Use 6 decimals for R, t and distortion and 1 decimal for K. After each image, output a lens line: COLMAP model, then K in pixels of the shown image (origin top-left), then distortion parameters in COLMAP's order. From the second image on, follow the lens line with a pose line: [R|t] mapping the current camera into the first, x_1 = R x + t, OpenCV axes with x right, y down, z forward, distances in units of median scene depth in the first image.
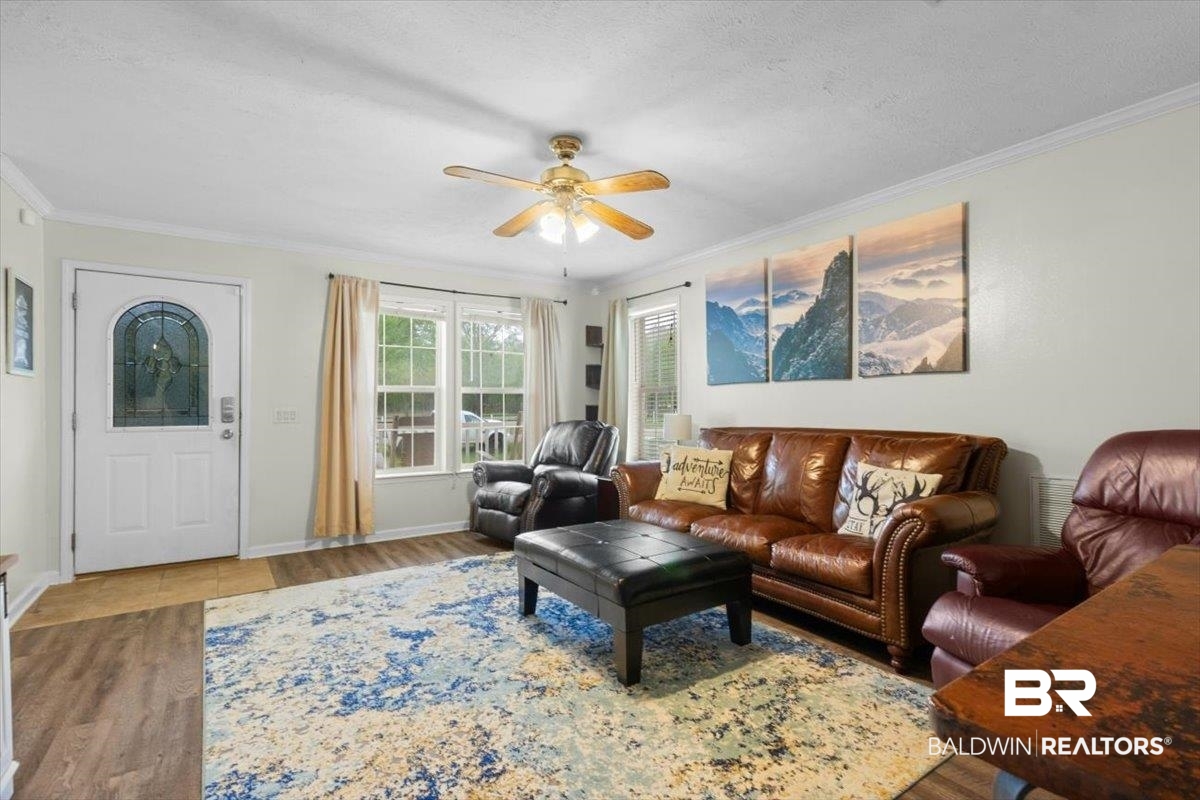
lens RADIAL K [[567.8, 0, 600.0], [0, 567.8, 400.0], [0, 0, 1]] dist [0.003295, -0.000176]
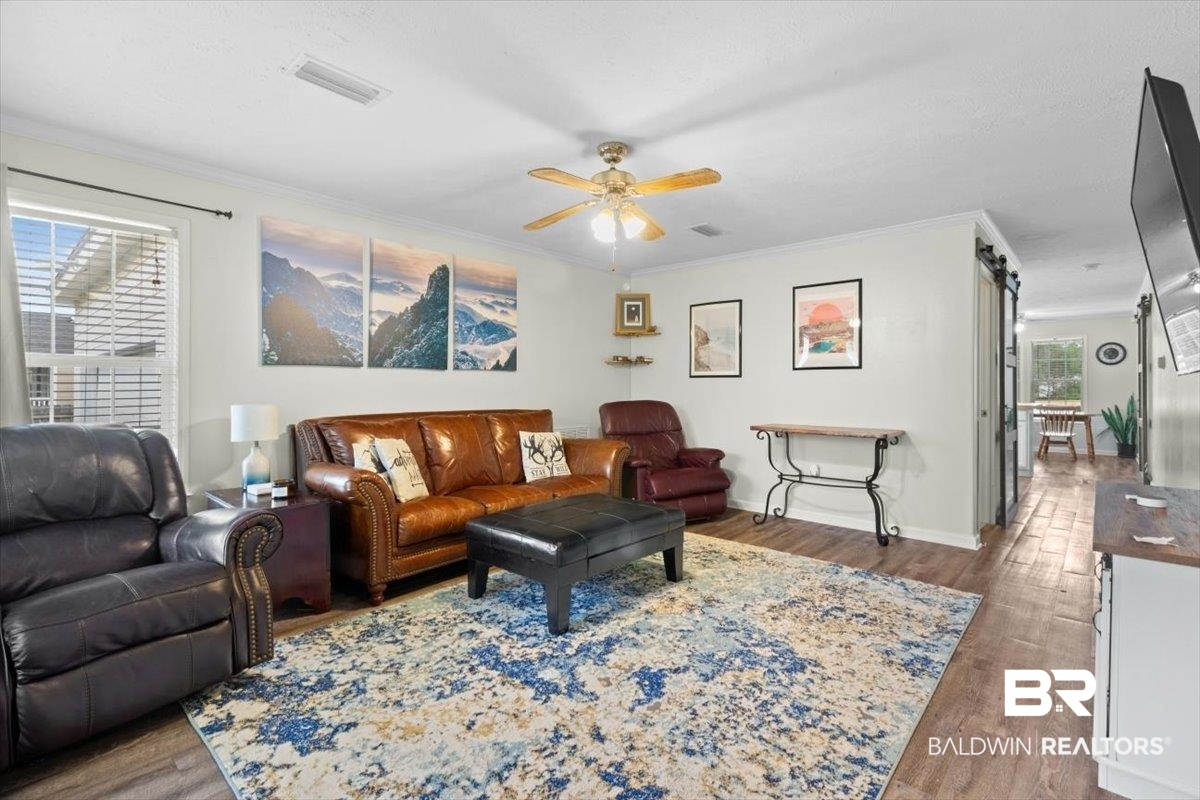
lens RADIAL K [[559.7, 0, 617.5], [0, 559.7, 381.4], [0, 0, 1]] dist [-0.000581, -0.000036]
pose [[-0.265056, 0.022895, 0.963961, -1.023621], [-0.004777, 0.999675, -0.025057, 0.019070], [-0.964221, -0.011247, -0.264861, 1.200084]]
